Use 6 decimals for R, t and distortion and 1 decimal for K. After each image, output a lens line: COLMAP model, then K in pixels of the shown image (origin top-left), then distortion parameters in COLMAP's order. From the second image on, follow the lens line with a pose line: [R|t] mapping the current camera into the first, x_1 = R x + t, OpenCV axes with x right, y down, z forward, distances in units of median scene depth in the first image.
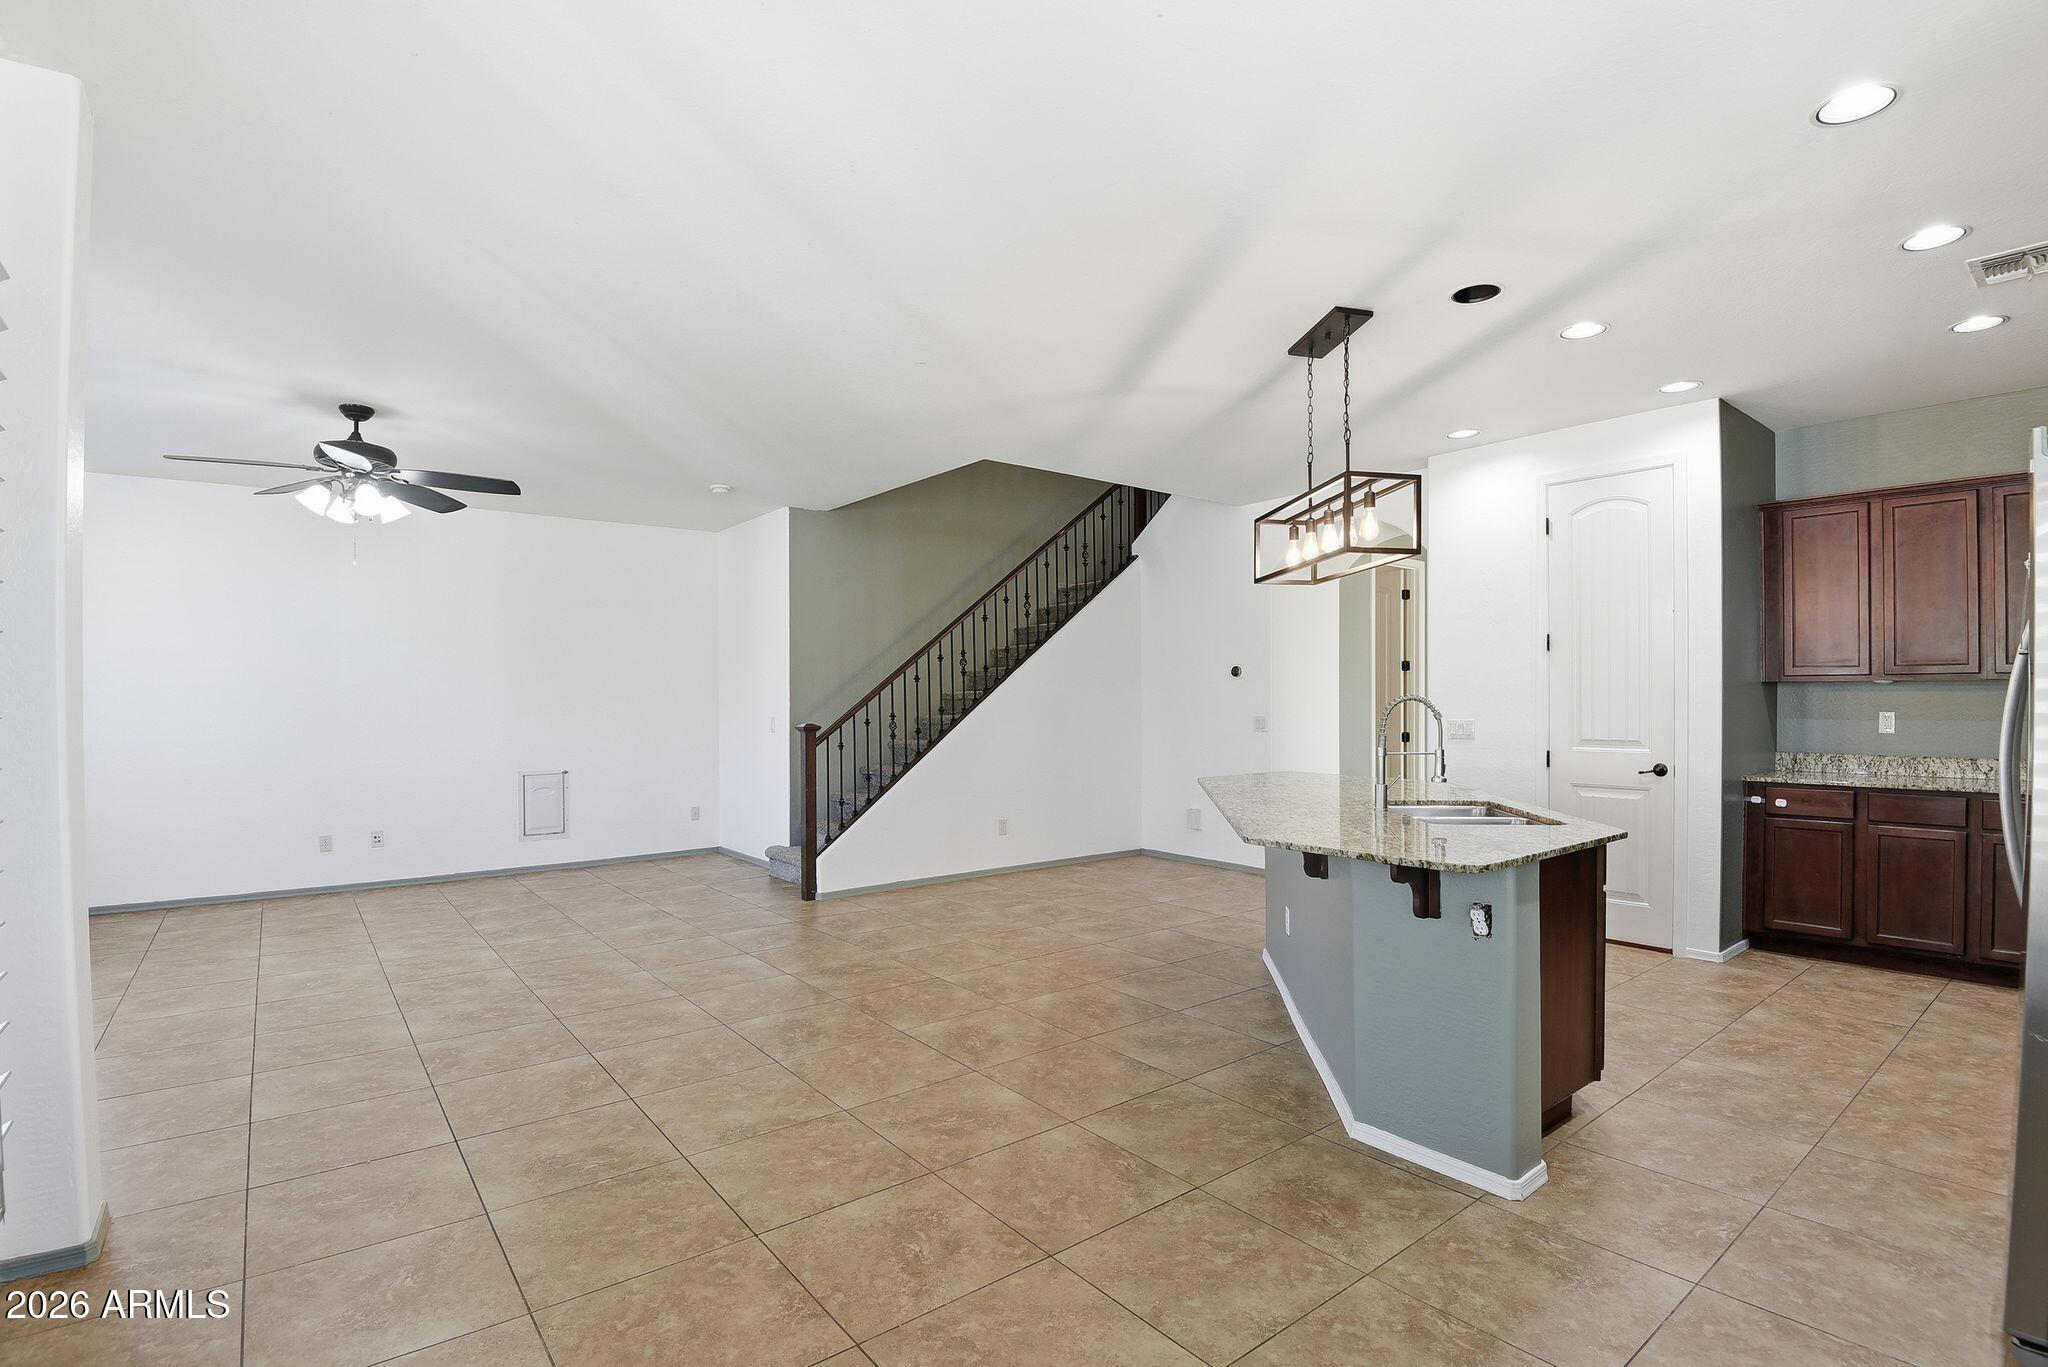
lens RADIAL K [[965.8, 0, 1015.6], [0, 965.8, 705.8], [0, 0, 1]] dist [-0.039414, -0.000230]
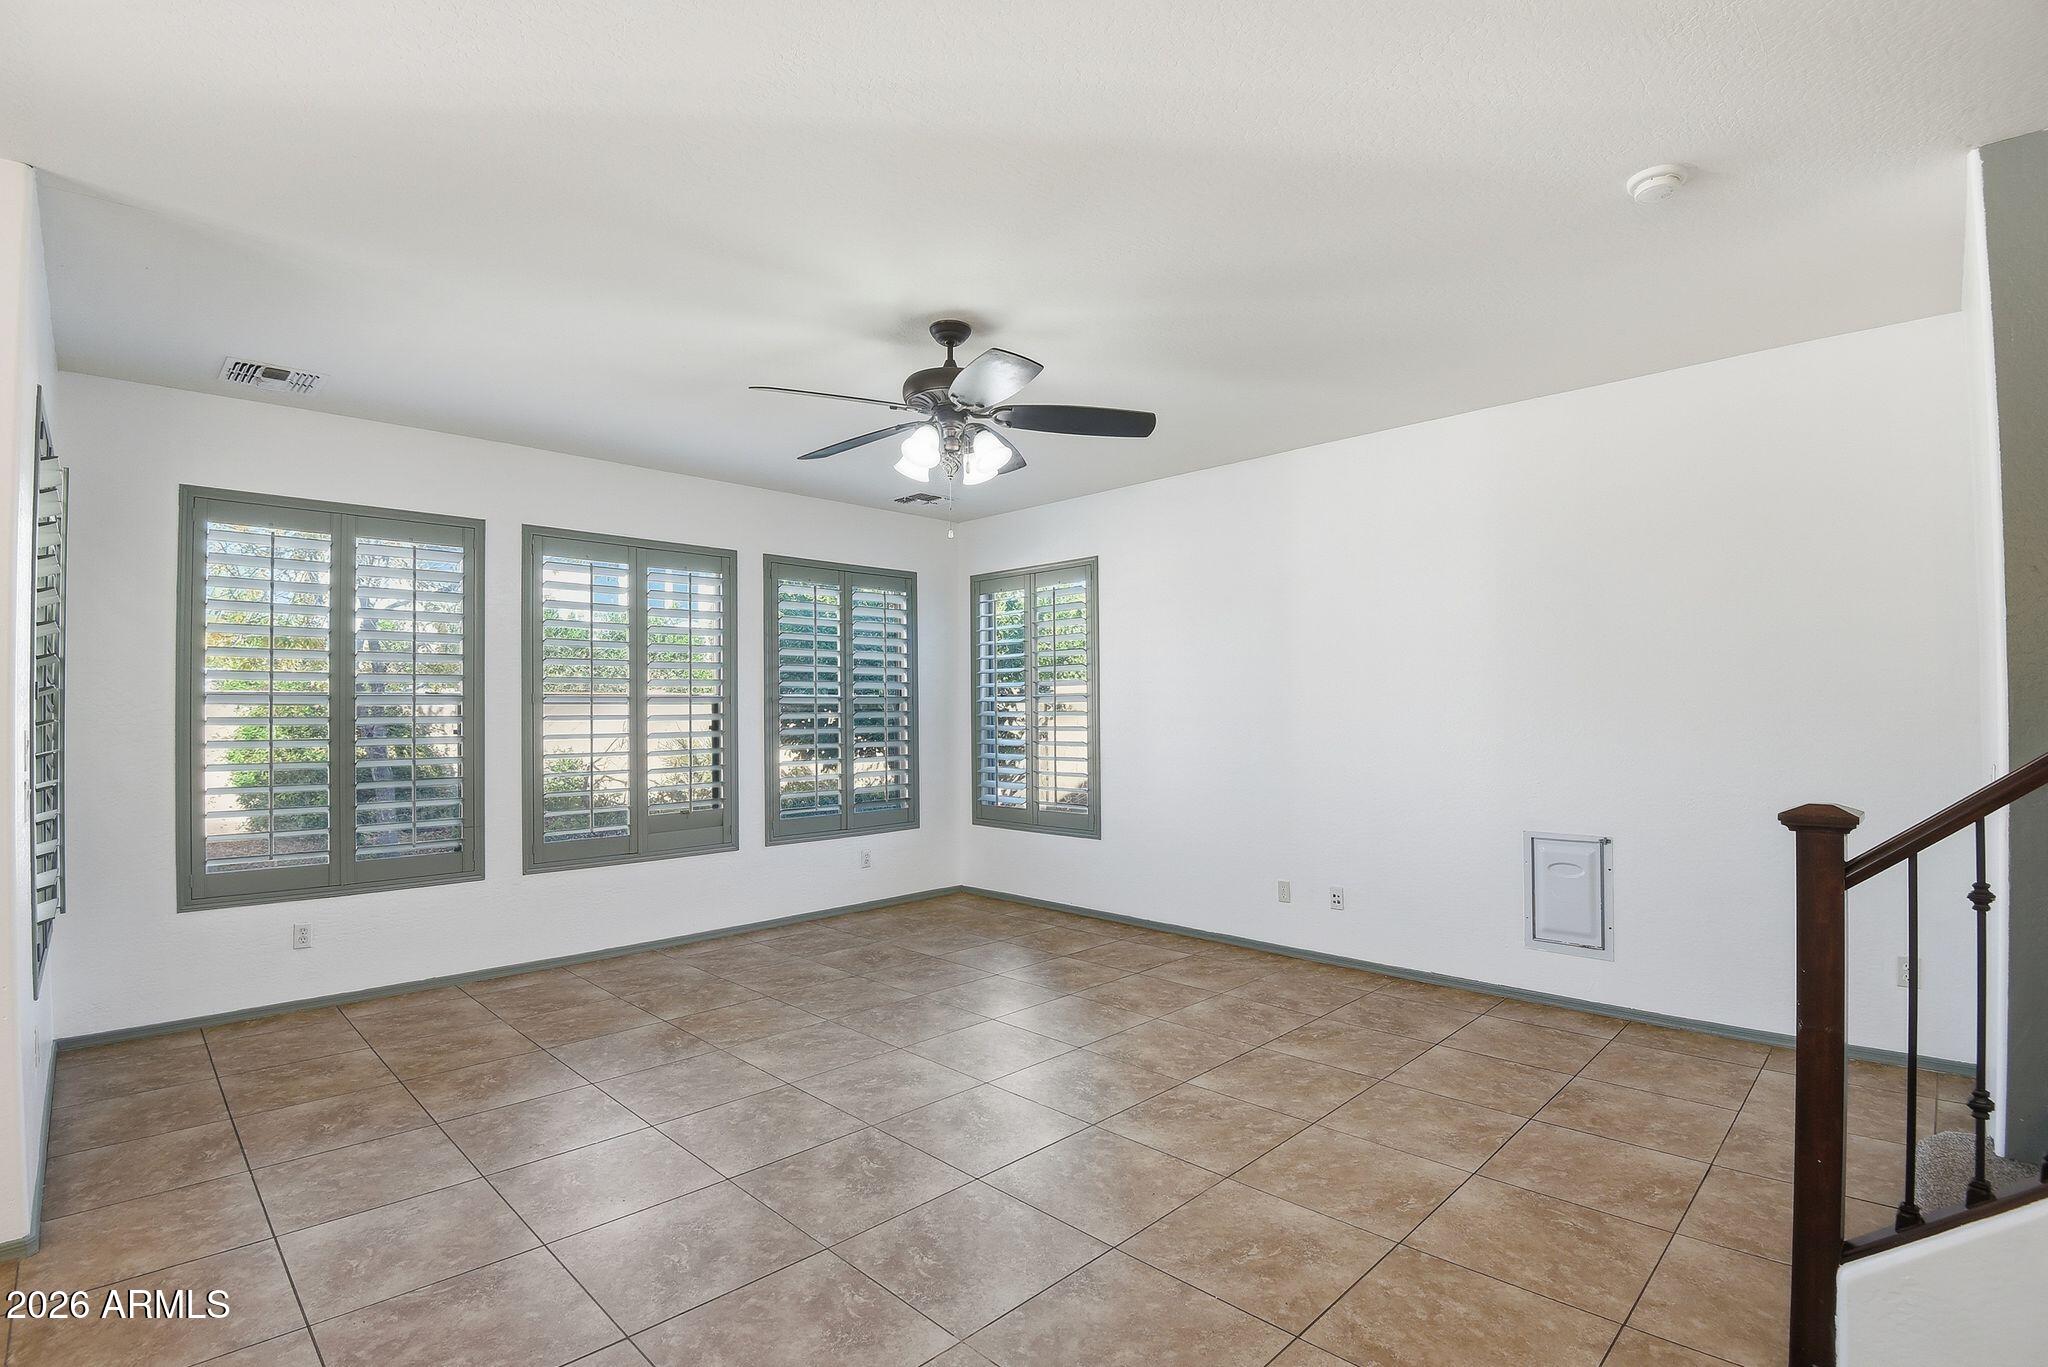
lens RADIAL K [[962.9, 0, 1024.0], [0, 962.9, 683.5], [0, 0, 1]] dist [-0.038189, -0.000263]
pose [[0.125552, -0.021181, -0.991861, 0.058507], [0.001820, 0.999775, -0.021120, -0.017938], [0.992085, 0.000847, 0.125562, 1.019550]]
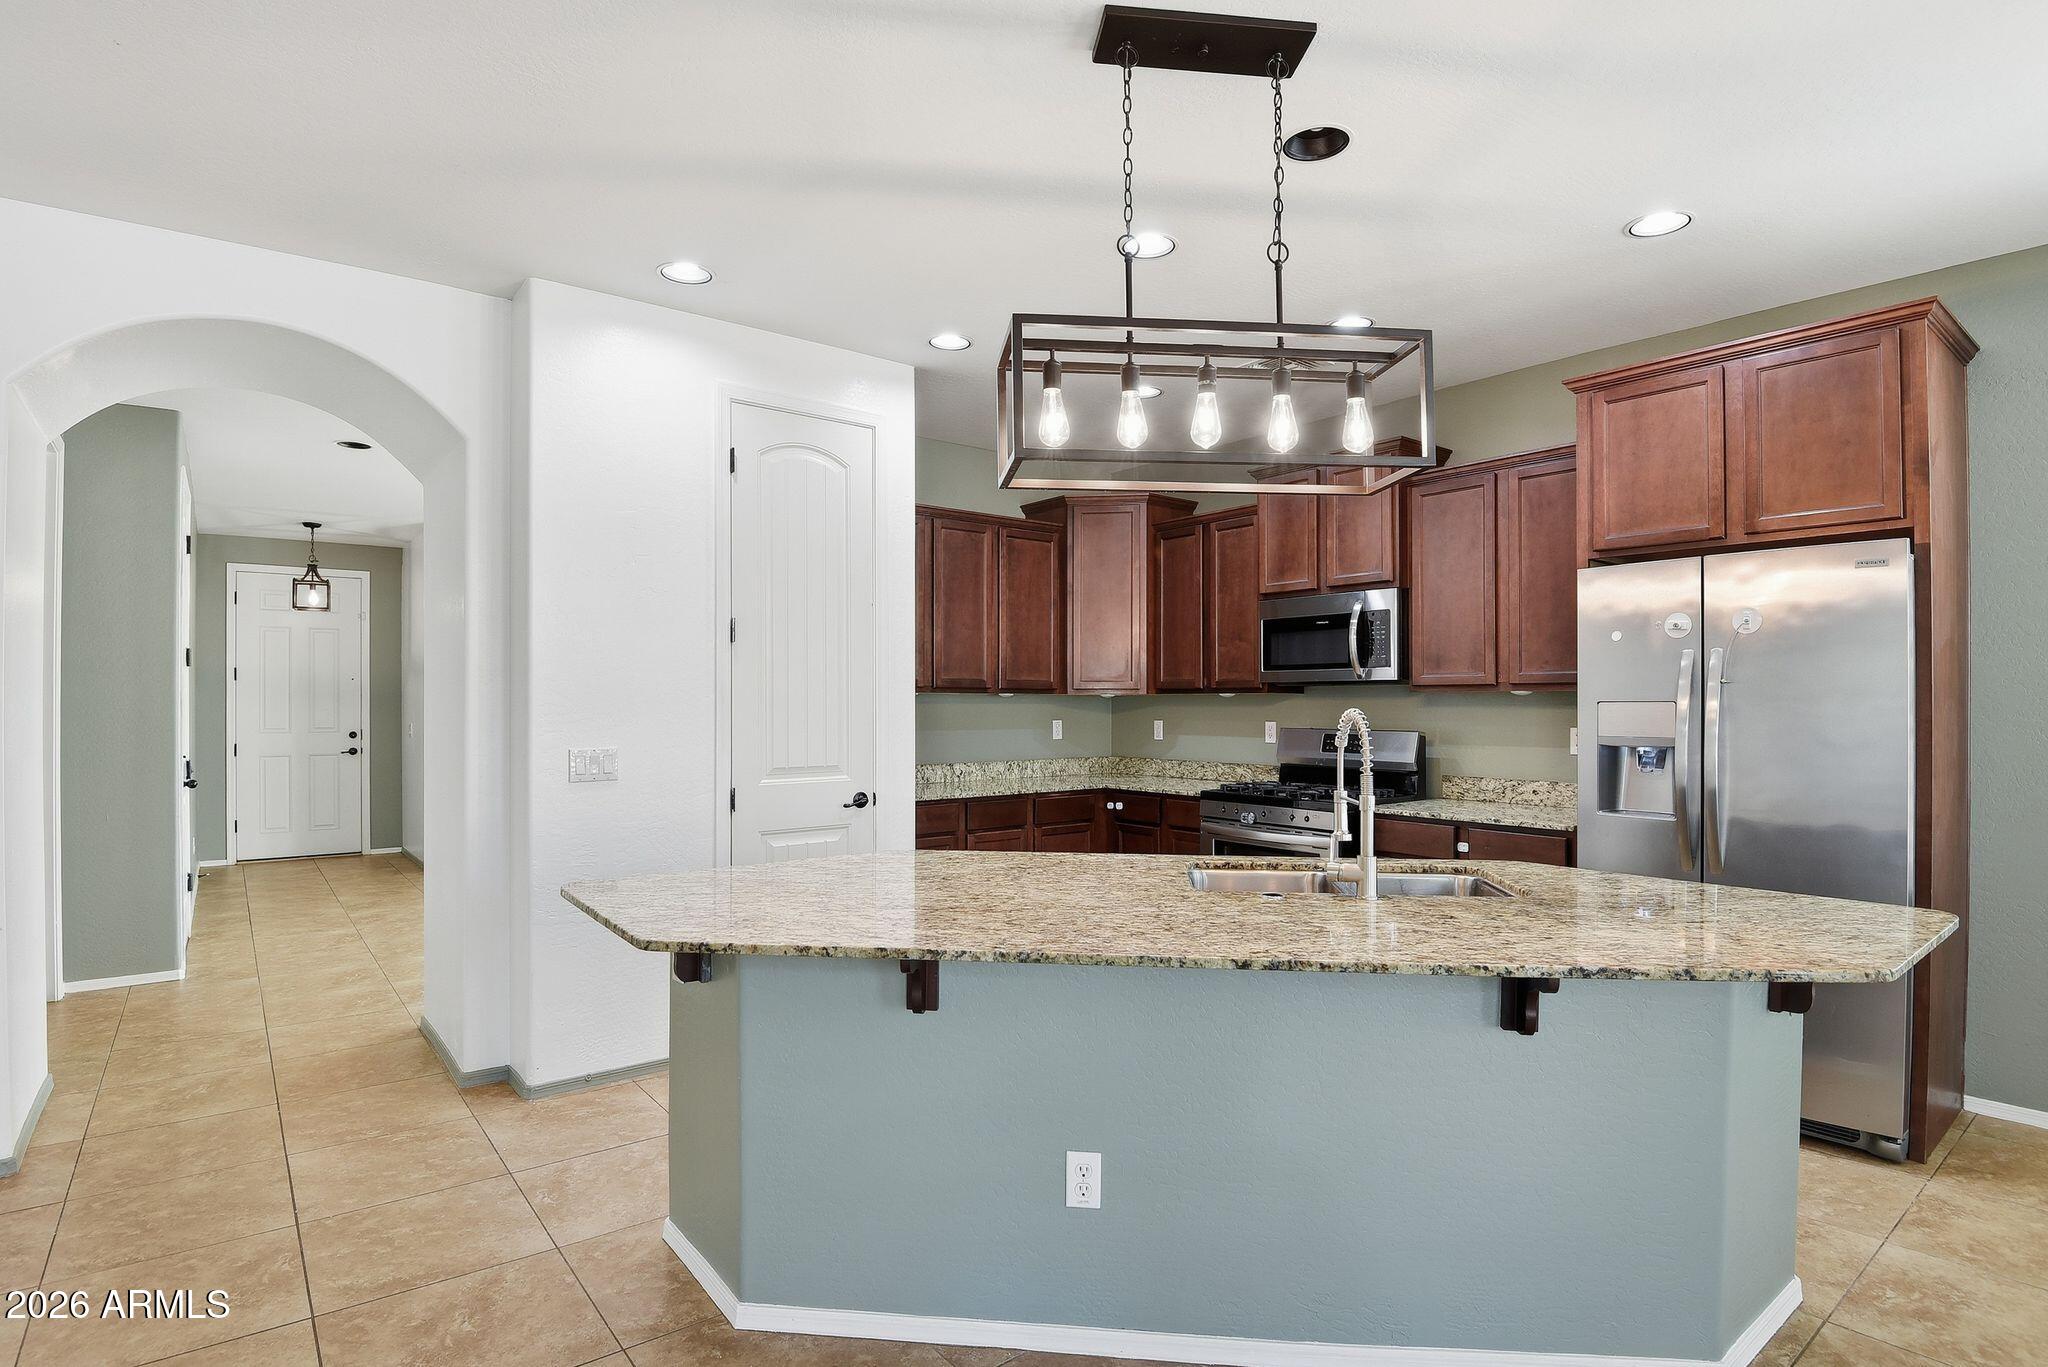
lens RADIAL K [[1028.2, 0, 1018.7], [0, 1028.2, 698.0], [0, 0, 1]] dist [0.001216, -0.029827]
pose [[-0.004314, 0.008442, 0.999955, -0.212588], [0.006313, 0.999945, -0.008414, -0.011746], [-0.999971, 0.006277, -0.004367, 0.944921]]
